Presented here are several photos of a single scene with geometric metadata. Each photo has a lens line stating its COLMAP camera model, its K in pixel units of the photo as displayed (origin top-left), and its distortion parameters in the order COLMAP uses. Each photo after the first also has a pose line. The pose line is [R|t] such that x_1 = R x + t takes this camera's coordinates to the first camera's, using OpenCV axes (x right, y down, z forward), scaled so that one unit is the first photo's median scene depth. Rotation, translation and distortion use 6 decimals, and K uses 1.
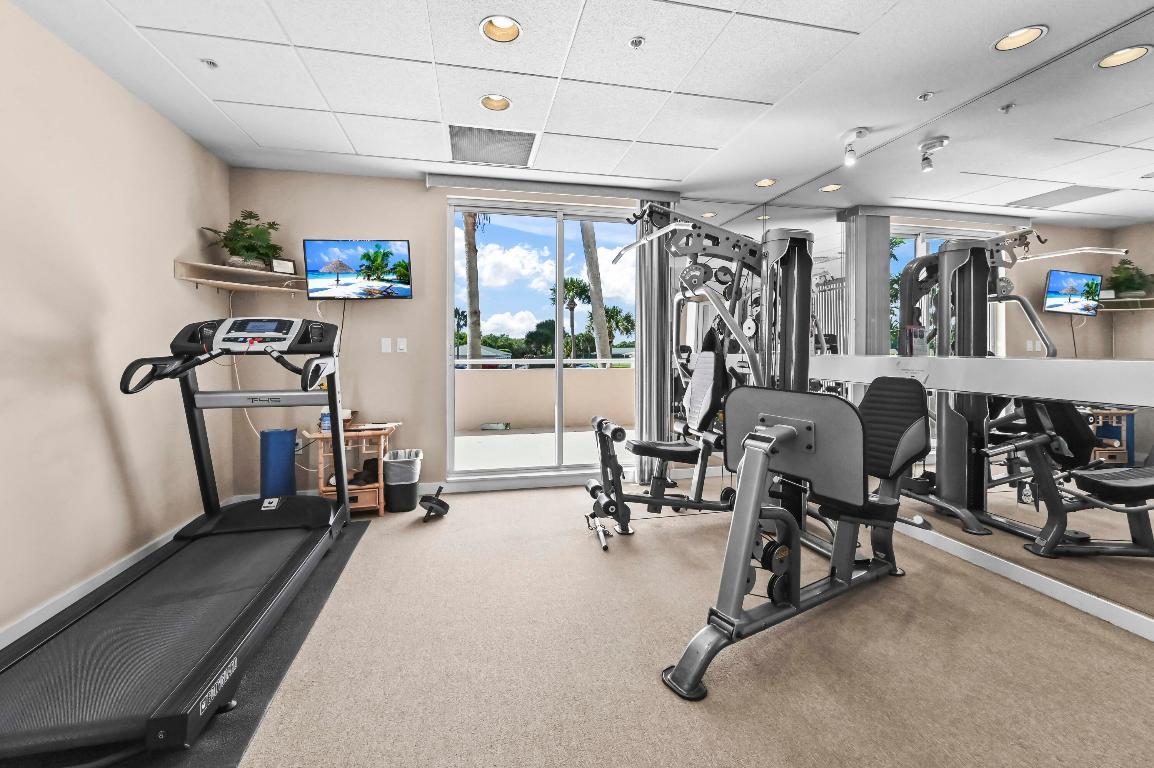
lens RADIAL K [[484.9, 0, 569.9], [0, 484.9, 349.2], [0, 0, 1]] dist [-0.000097, 0.000102]
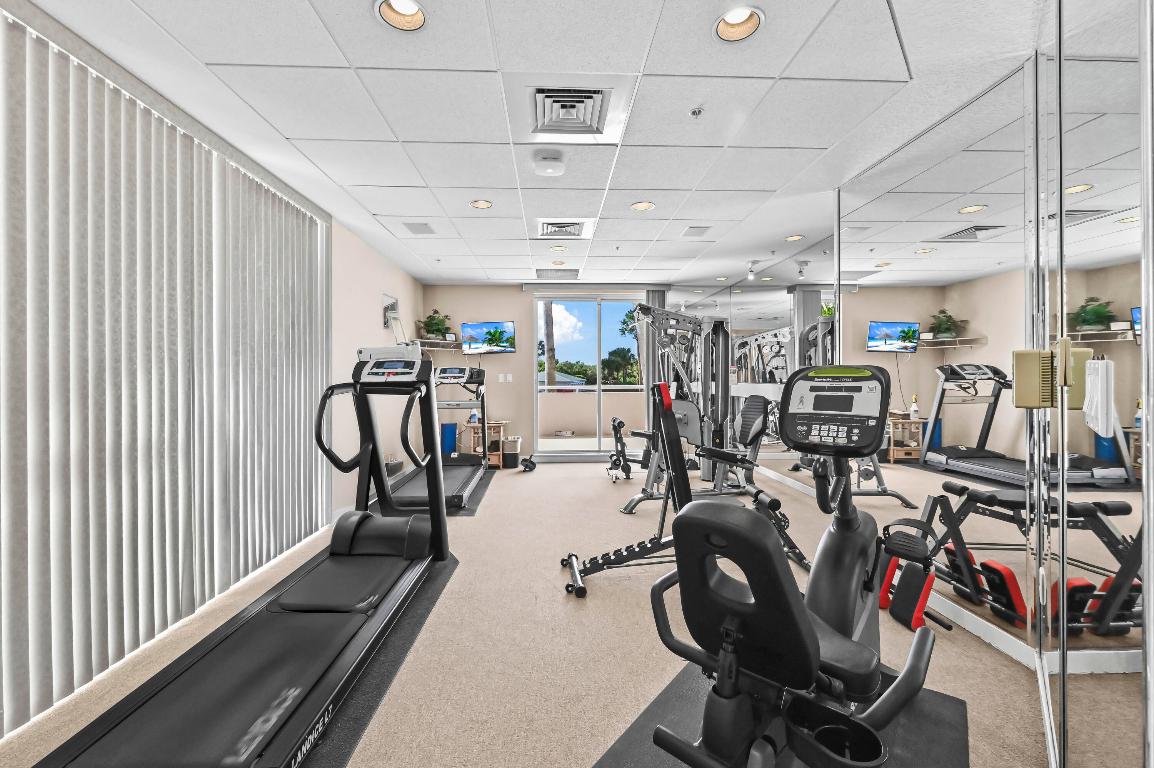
lens RADIAL K [[484.9, 0, 569.9], [0, 484.9, 349.2], [0, 0, 1]] dist [-0.000097, 0.000102]
pose [[0.987792, -0.012899, -0.155245, 0.174155], [0.004740, 0.998593, -0.052810, -0.022381], [0.155708, 0.051430, 0.986463, -0.840889]]
